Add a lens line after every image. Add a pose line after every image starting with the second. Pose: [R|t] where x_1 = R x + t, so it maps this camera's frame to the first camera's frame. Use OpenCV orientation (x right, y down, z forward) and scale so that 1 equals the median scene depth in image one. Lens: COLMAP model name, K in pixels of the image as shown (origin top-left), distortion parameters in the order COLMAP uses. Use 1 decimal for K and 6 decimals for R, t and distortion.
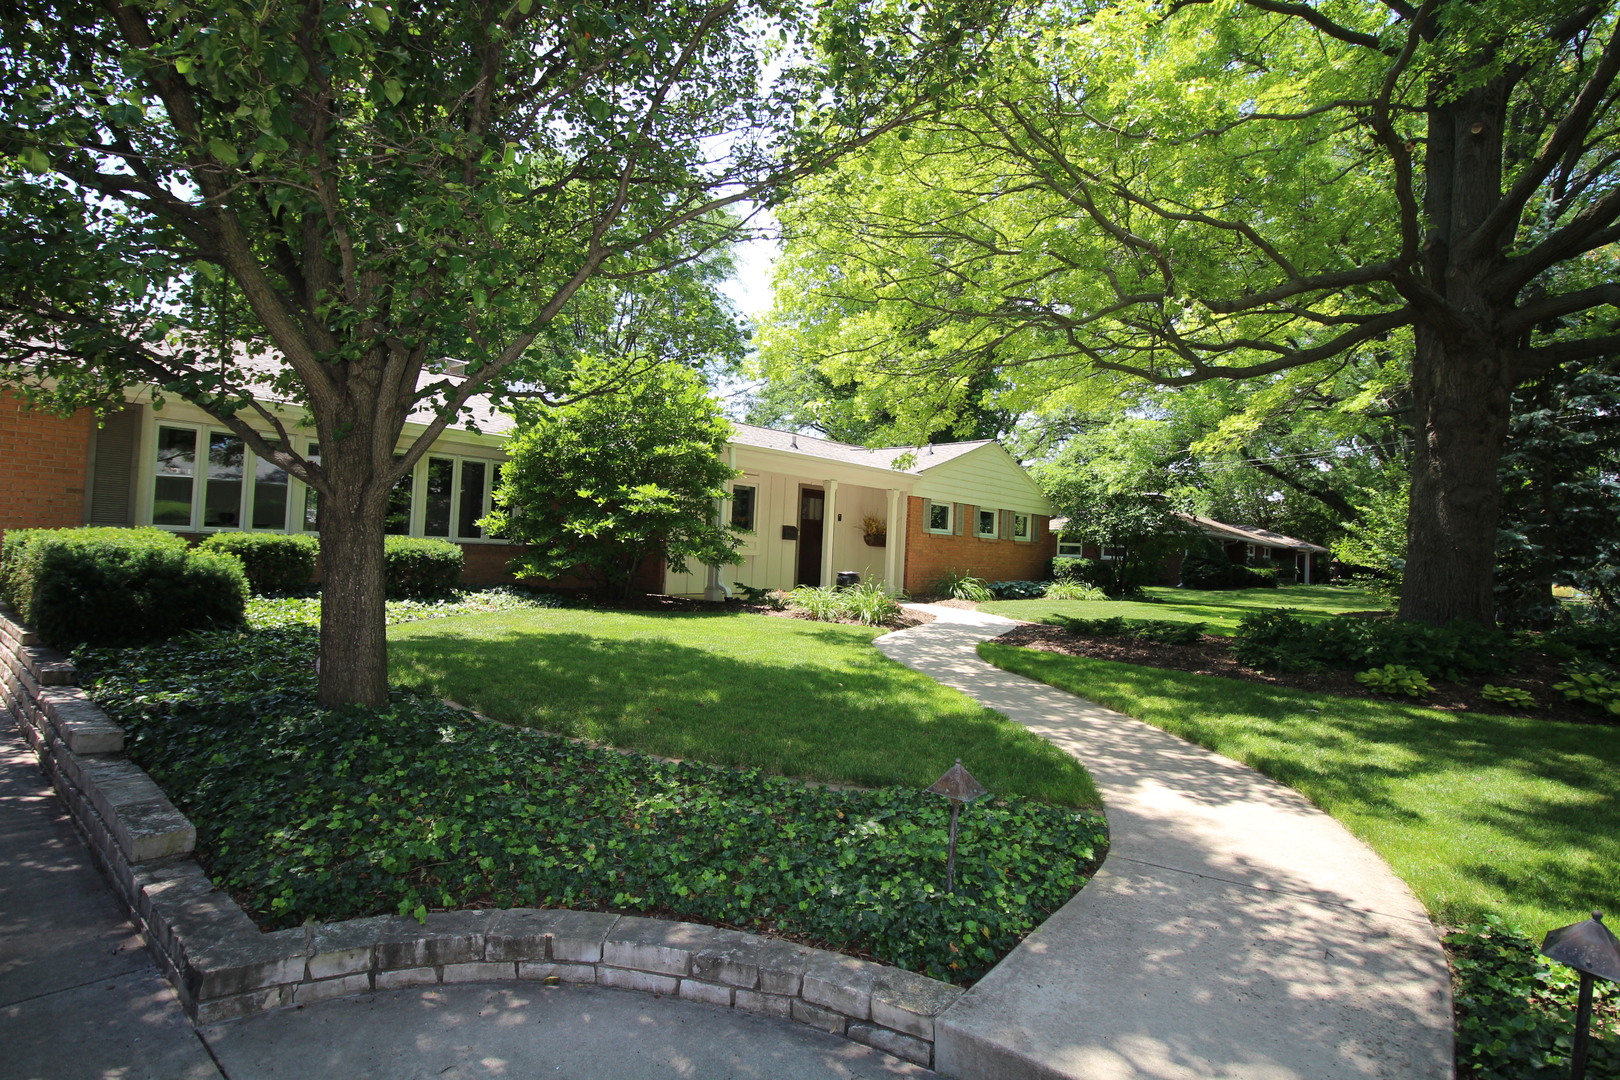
lens RADIAL K [[801.4, 0, 810.0], [0, 801.4, 540.0], [0, 0, 1]] dist [-0.000198, -0.000009]
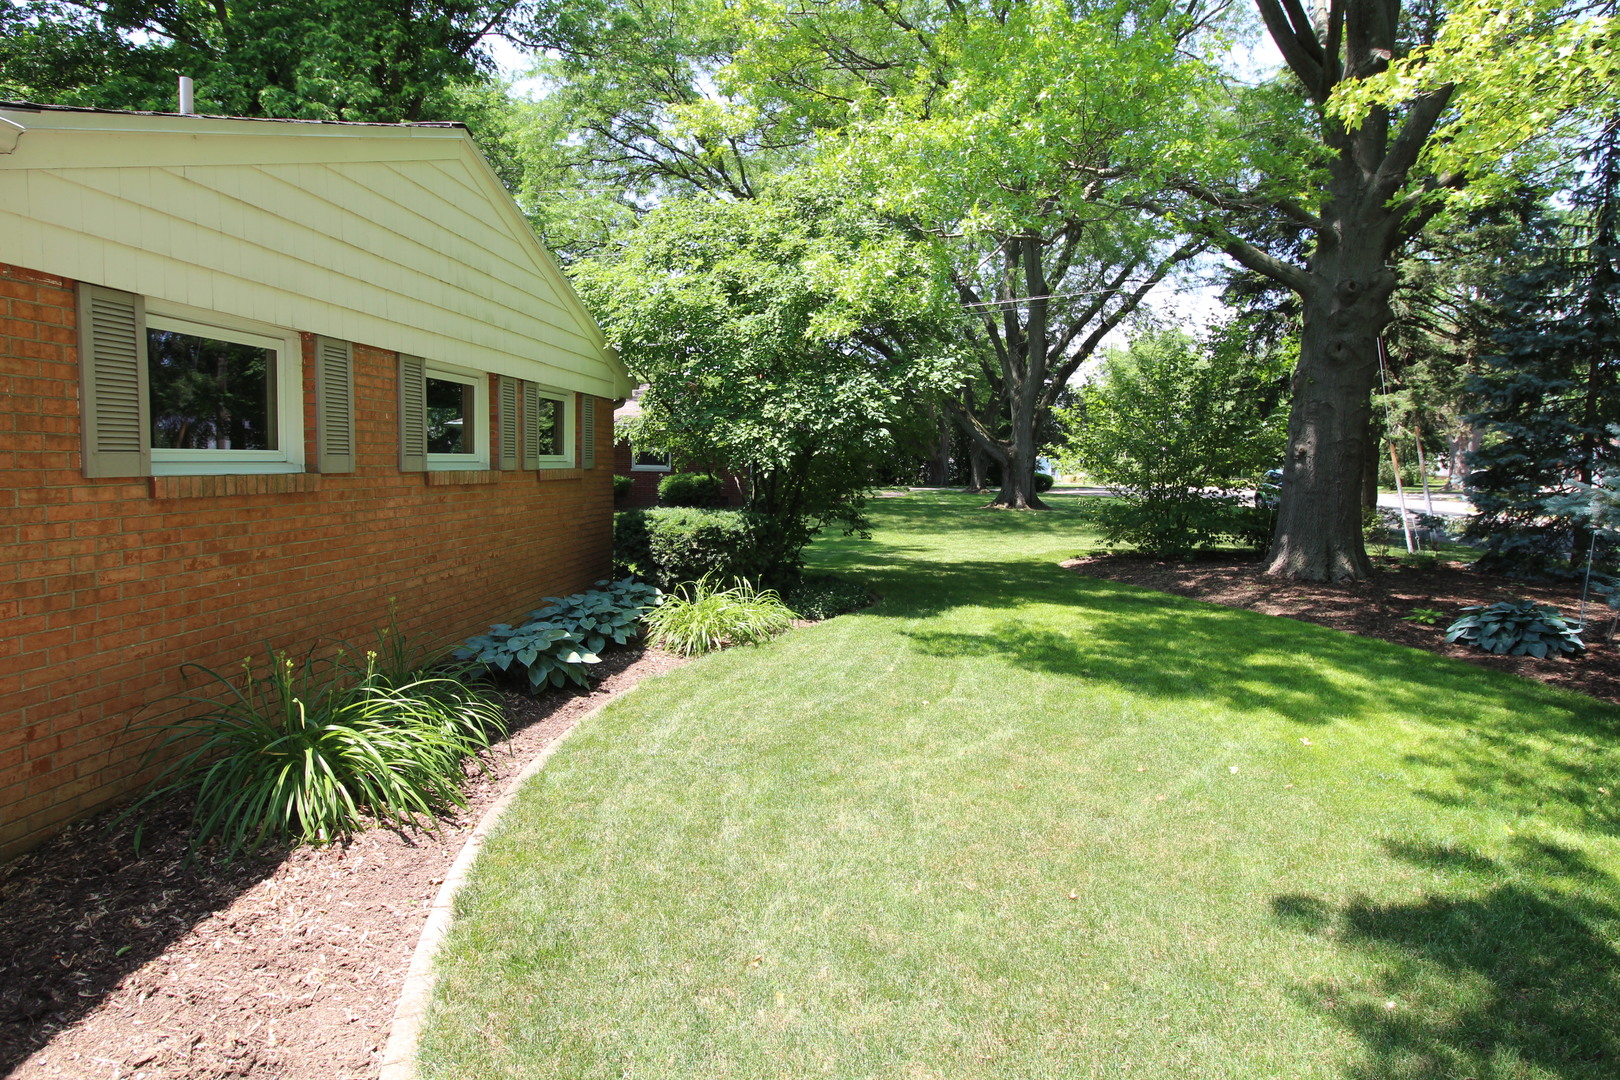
lens RADIAL K [[888.6, 0, 809.2], [0, 888.6, 531.5], [0, 0, 1]] dist [-0.000809, -0.009239]
pose [[0.827881, -0.066428, 0.556957, 0.140053], [-0.000638, 0.992850, 0.119365, -0.018608], [-0.560904, -0.099176, 0.821919, 0.633404]]
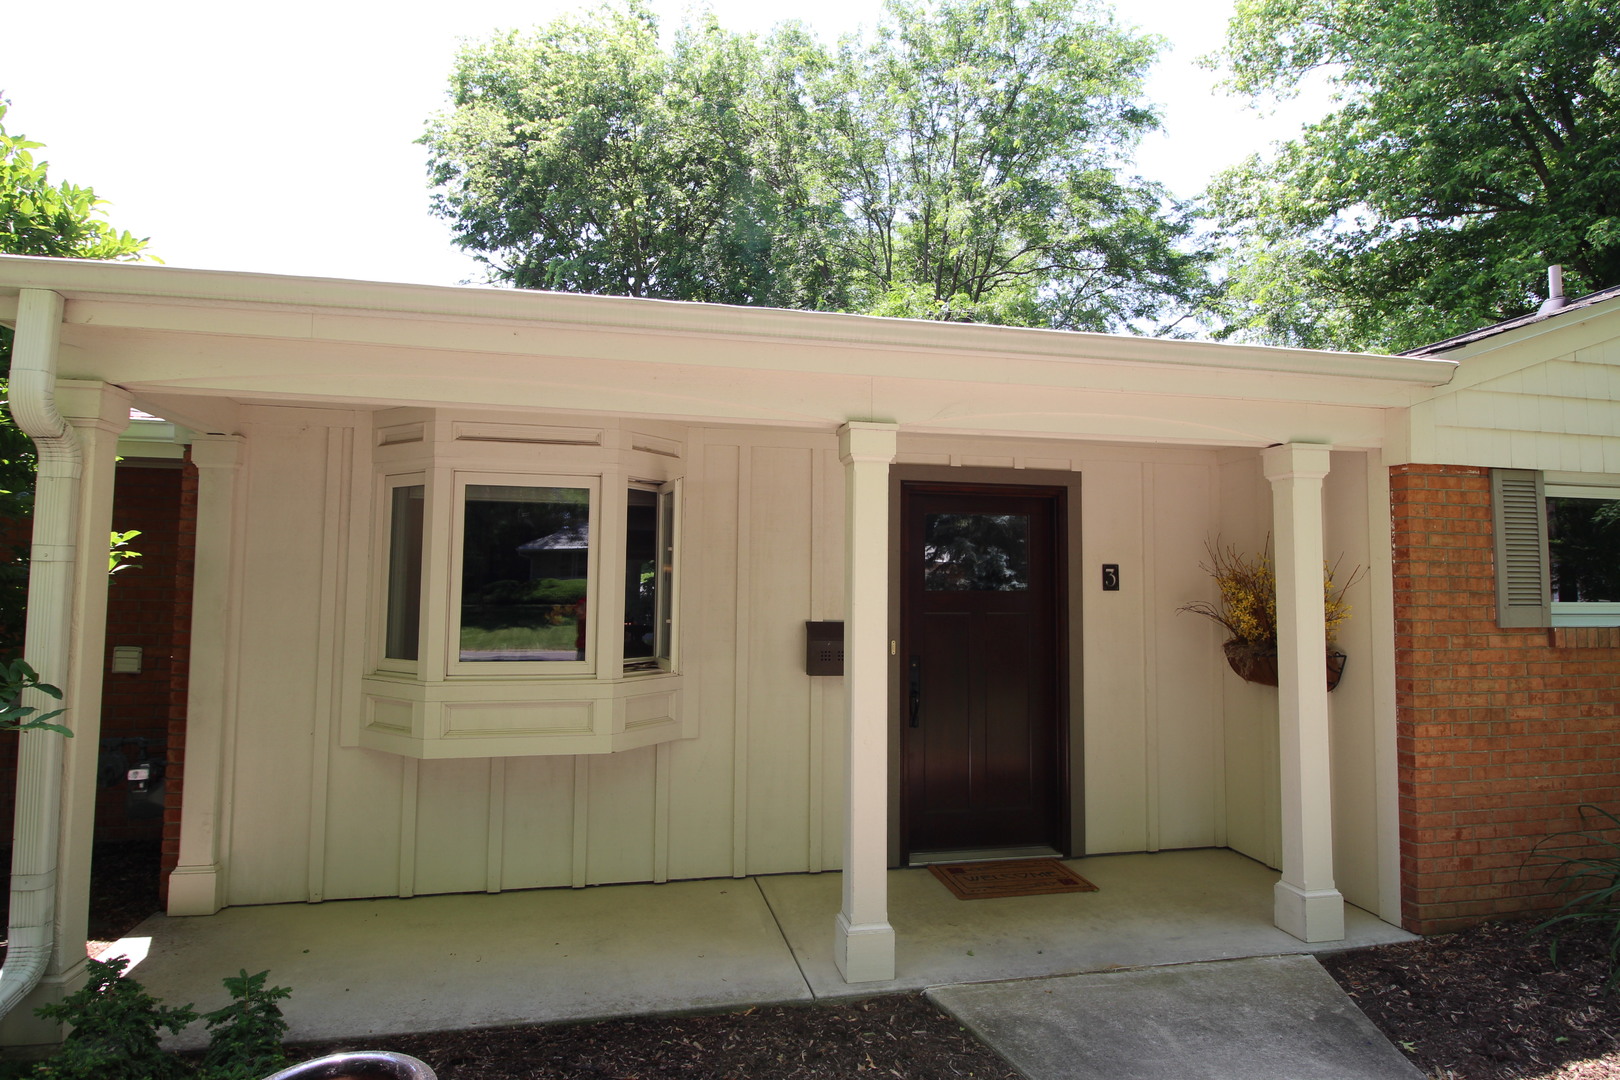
lens RADIAL K [[888.6, 0, 809.2], [0, 888.6, 531.5], [0, 0, 1]] dist [-0.000809, -0.009239]
pose [[0.783889, -0.074530, -0.616412, 0.120348], [0.036848, 0.996604, -0.073640, -0.021847], [0.619807, 0.035012, 0.783973, 0.585721]]
